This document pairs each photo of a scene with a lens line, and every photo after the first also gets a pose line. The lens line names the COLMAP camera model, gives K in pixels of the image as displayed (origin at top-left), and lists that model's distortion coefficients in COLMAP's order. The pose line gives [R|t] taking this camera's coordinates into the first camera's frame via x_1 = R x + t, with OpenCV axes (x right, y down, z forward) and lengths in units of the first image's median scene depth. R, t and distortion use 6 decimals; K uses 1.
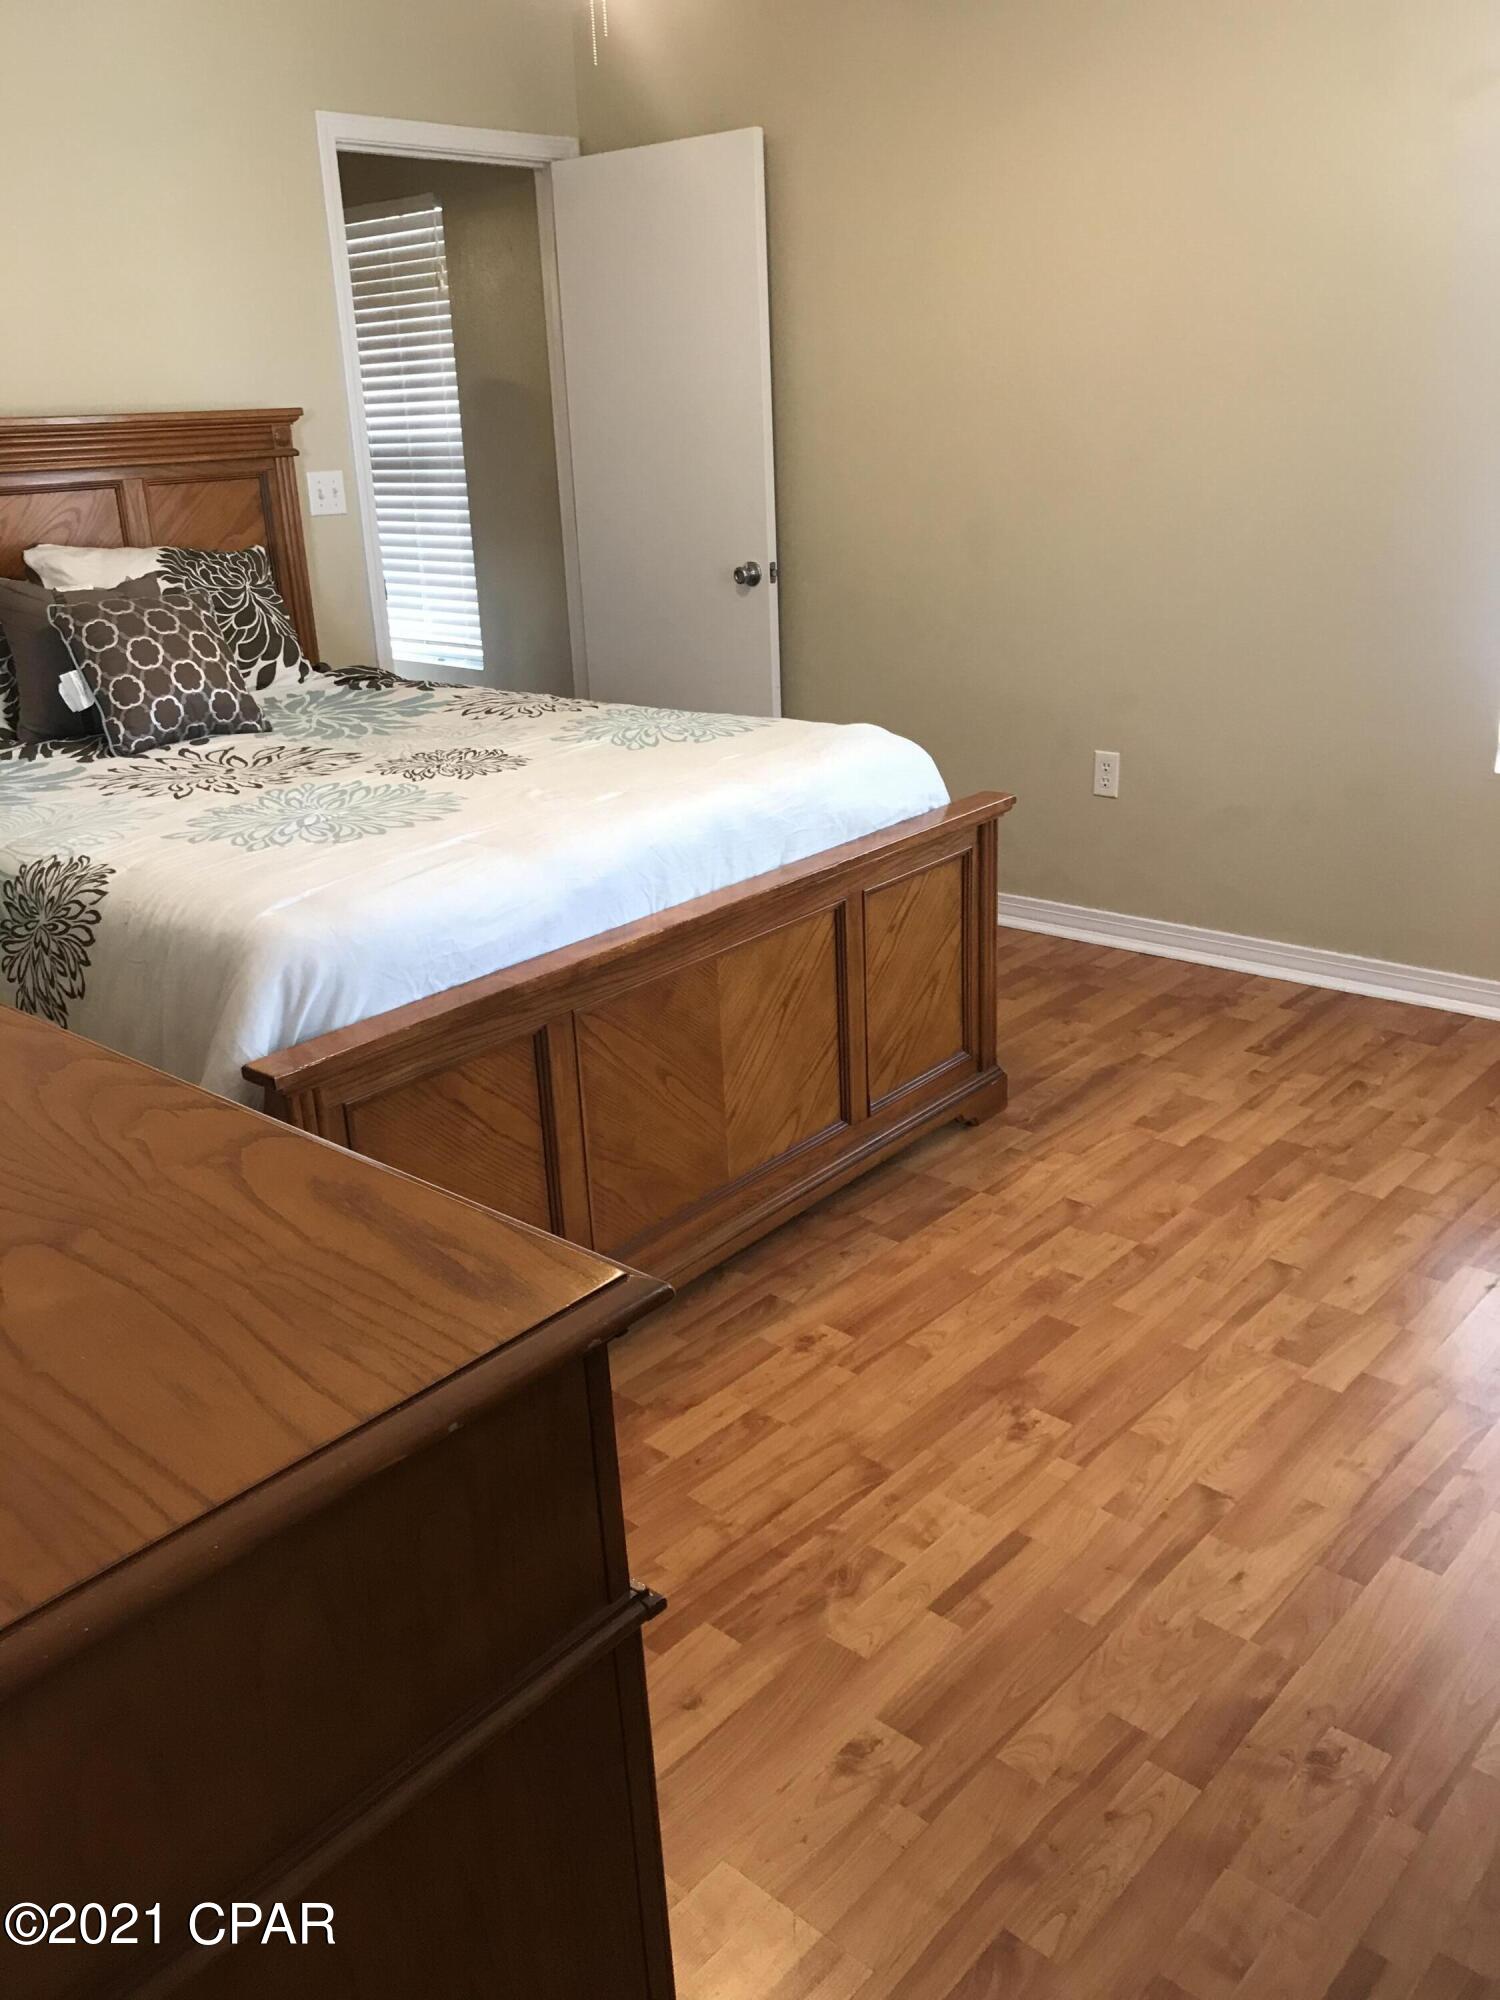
lens RADIAL K [[1640.9, 0, 753.1], [0, 1640.9, 992.2], [0, 0, 1]] dist [0.036381, -0.041110]
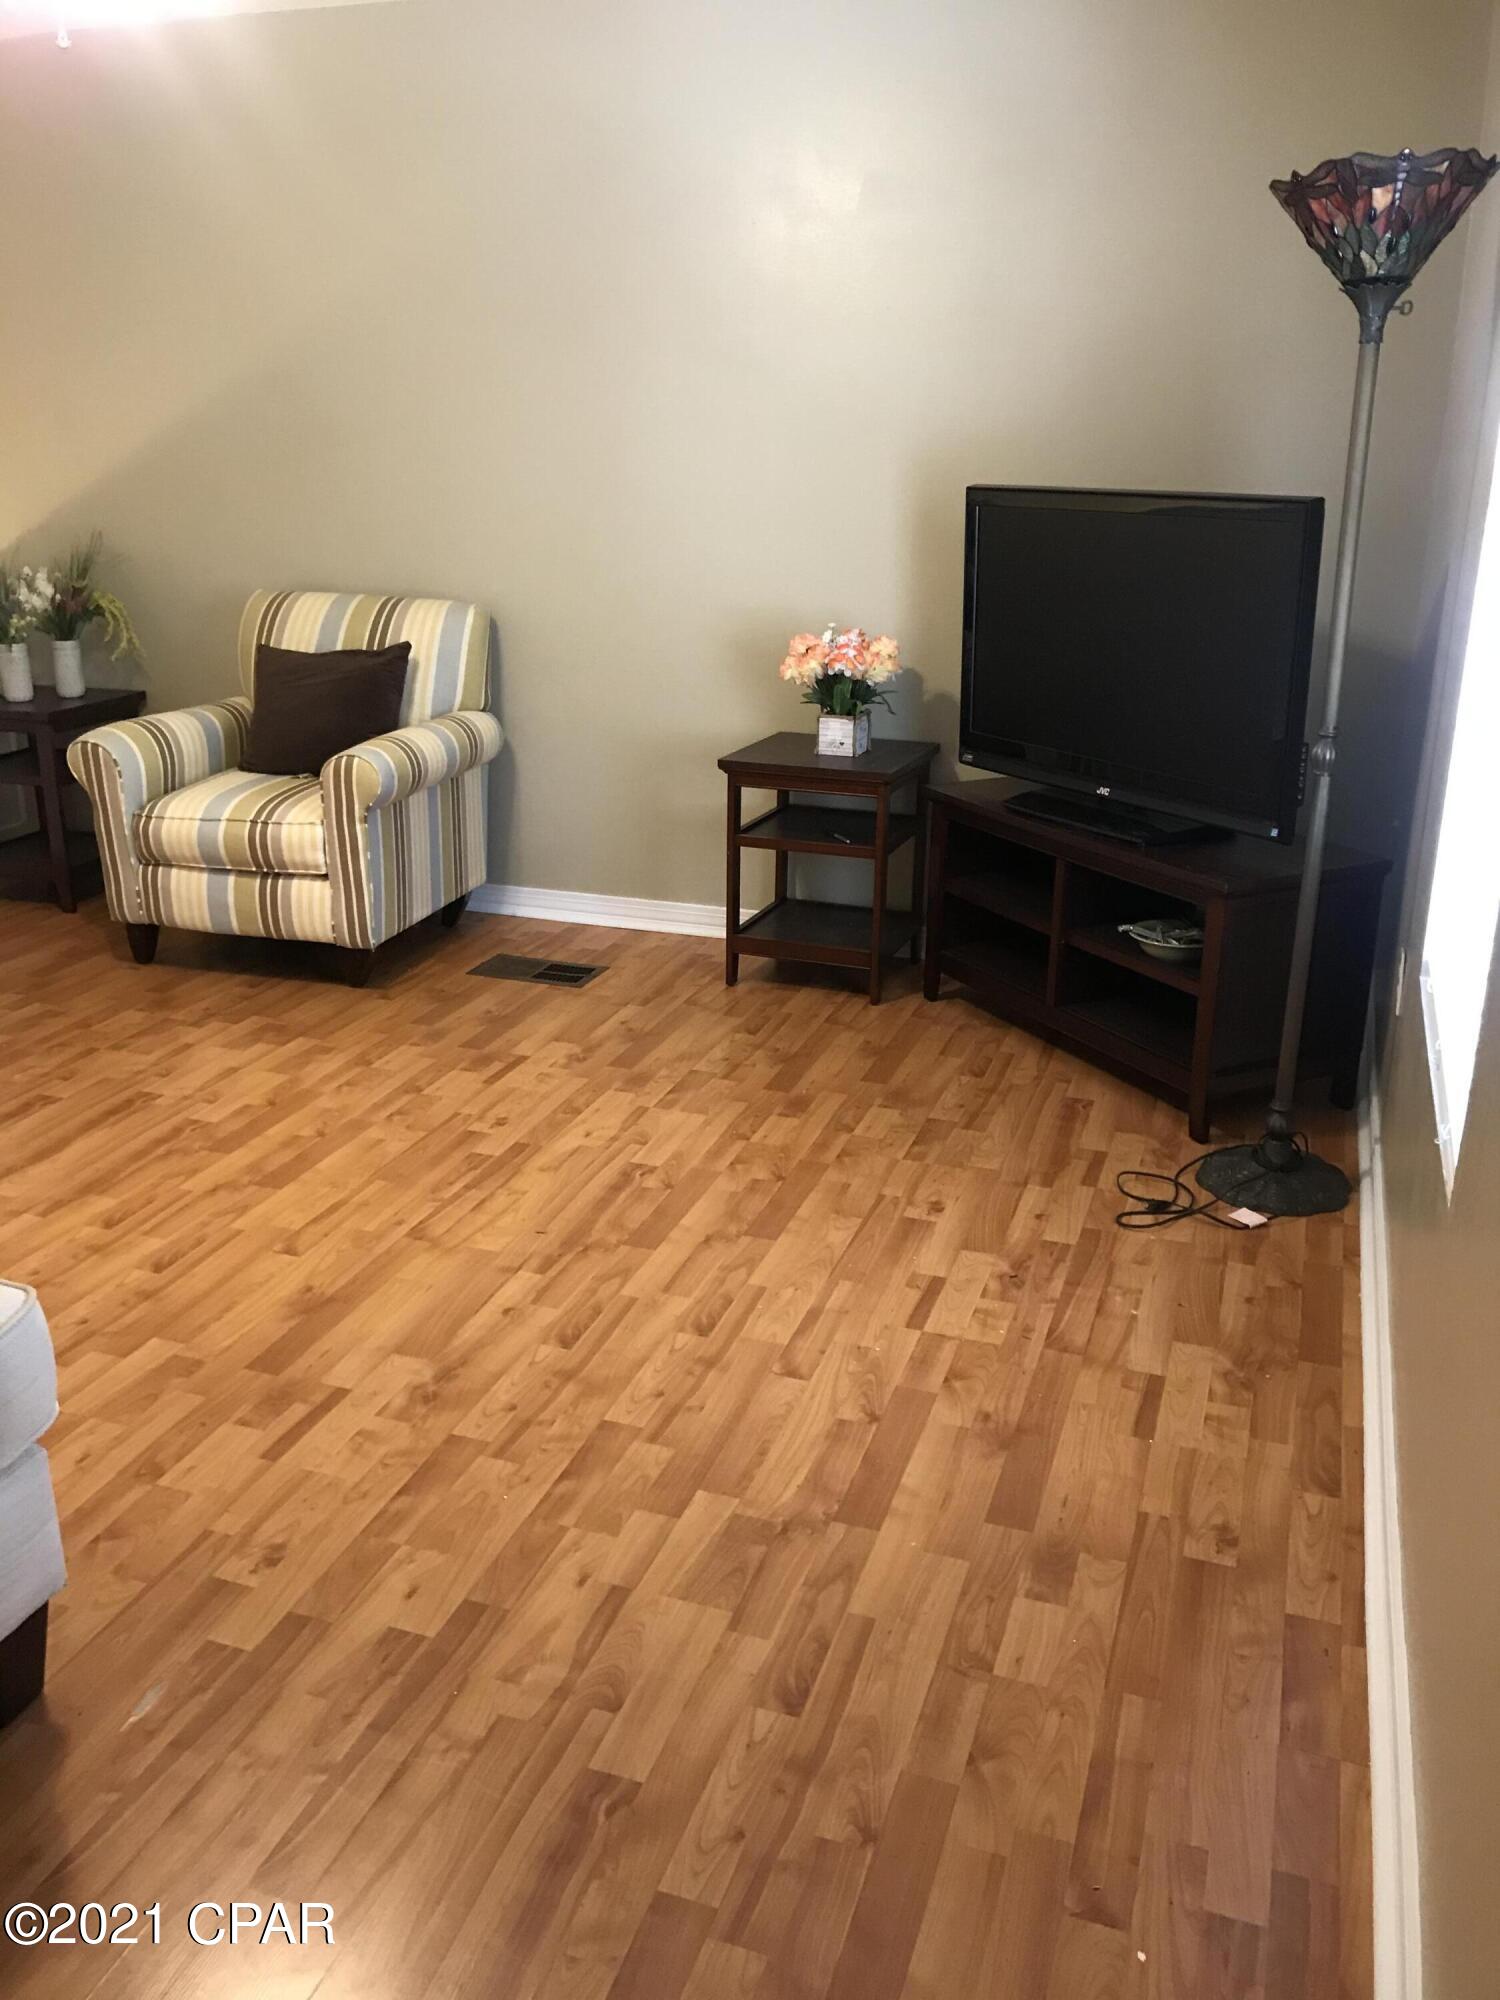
lens RADIAL K [[1640.9, 0, 752.1], [0, 1640.9, 1001.0], [0, 0, 1]] dist [0.036381, -0.041110]
pose [[-0.918252, 0.174581, -0.355435, 0.620091], [-0.083329, 0.792288, 0.604430, -0.570670], [0.387129, 0.584637, -0.712973, 1.531208]]
